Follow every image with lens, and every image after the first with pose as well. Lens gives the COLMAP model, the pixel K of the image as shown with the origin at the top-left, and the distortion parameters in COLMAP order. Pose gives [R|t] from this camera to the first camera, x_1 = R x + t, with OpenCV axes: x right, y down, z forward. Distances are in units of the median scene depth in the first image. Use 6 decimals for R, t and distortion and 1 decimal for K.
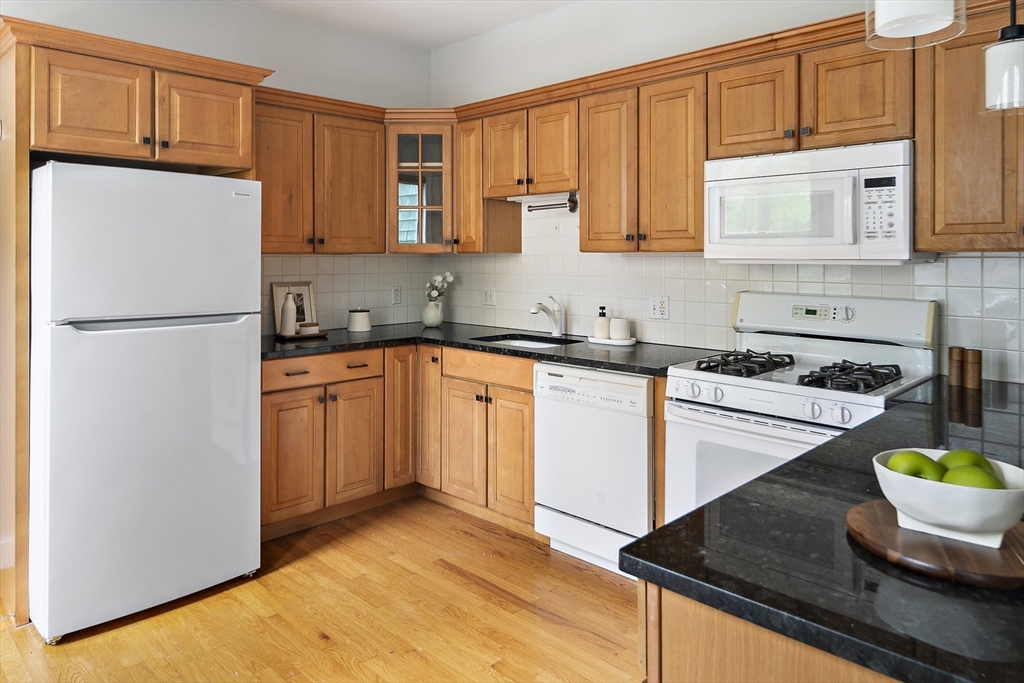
lens RADIAL K [[686.8, 0, 508.0], [0, 686.8, 262.7], [0, 0, 1]] dist [0.003711, 0.002717]
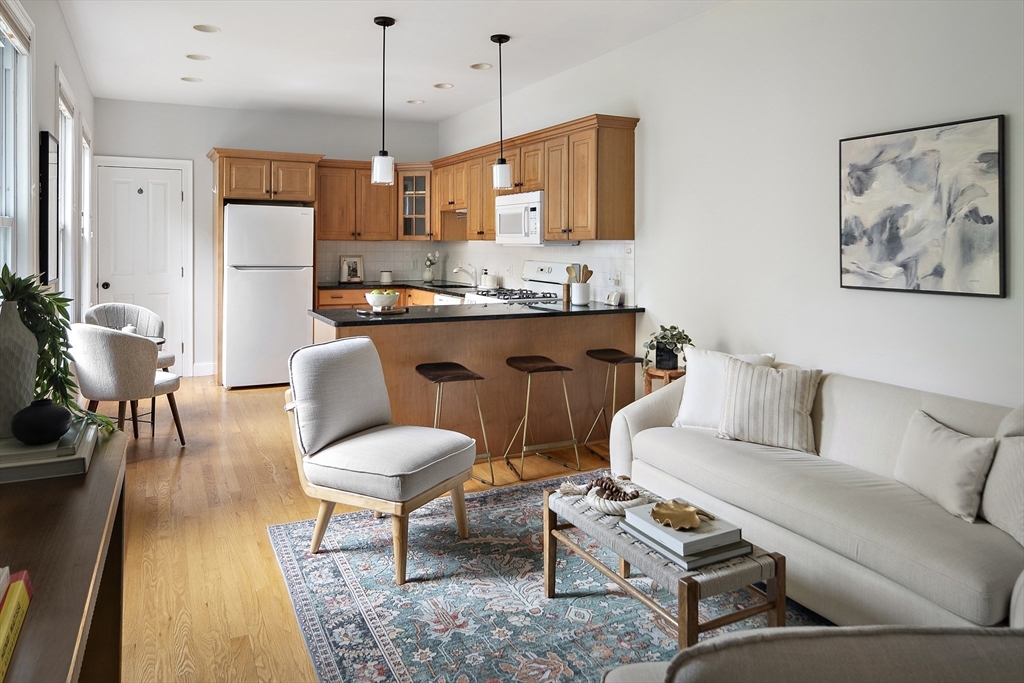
lens RADIAL K [[686.8, 0, 508.0], [0, 686.8, 262.7], [0, 0, 1]] dist [0.003711, 0.002717]
pose [[0.951938, 0.014765, -0.305934, 0.753782], [-0.010076, 0.999806, 0.016899, 0.013297], [0.306124, -0.013005, 0.951903, -0.760403]]
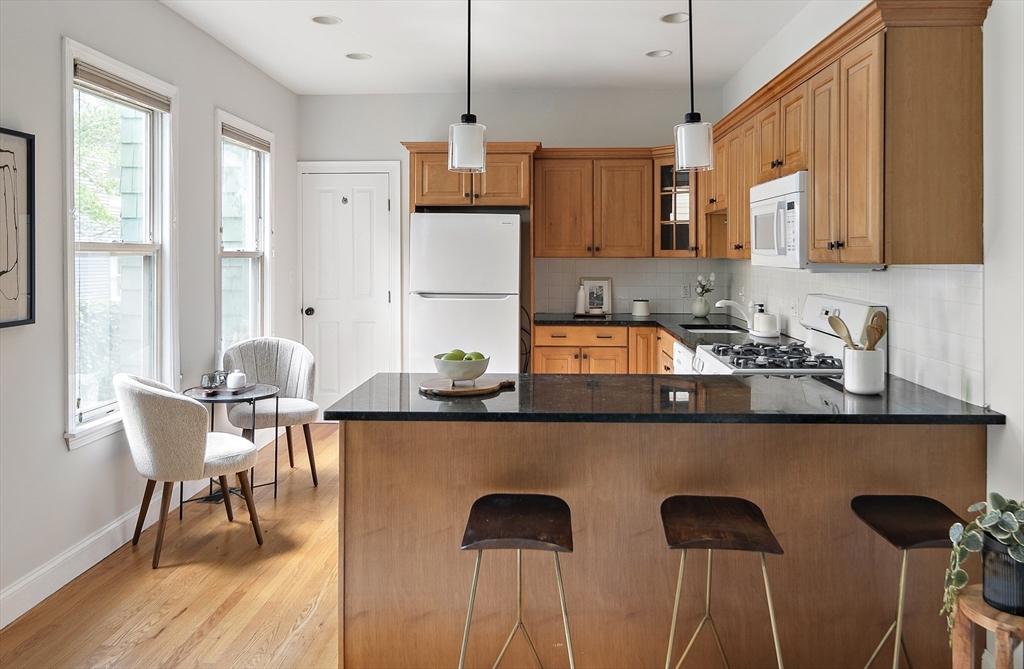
lens RADIAL K [[757.0, 0, 537.4], [0, 757.0, 263.9], [0, 0, 1]] dist [0.000745, 0.000058]
pose [[0.691770, 0.012392, -0.722011, 0.792106], [-0.008992, 0.999923, 0.008546, -0.012777], [0.722062, 0.000580, 0.691828, -0.179952]]
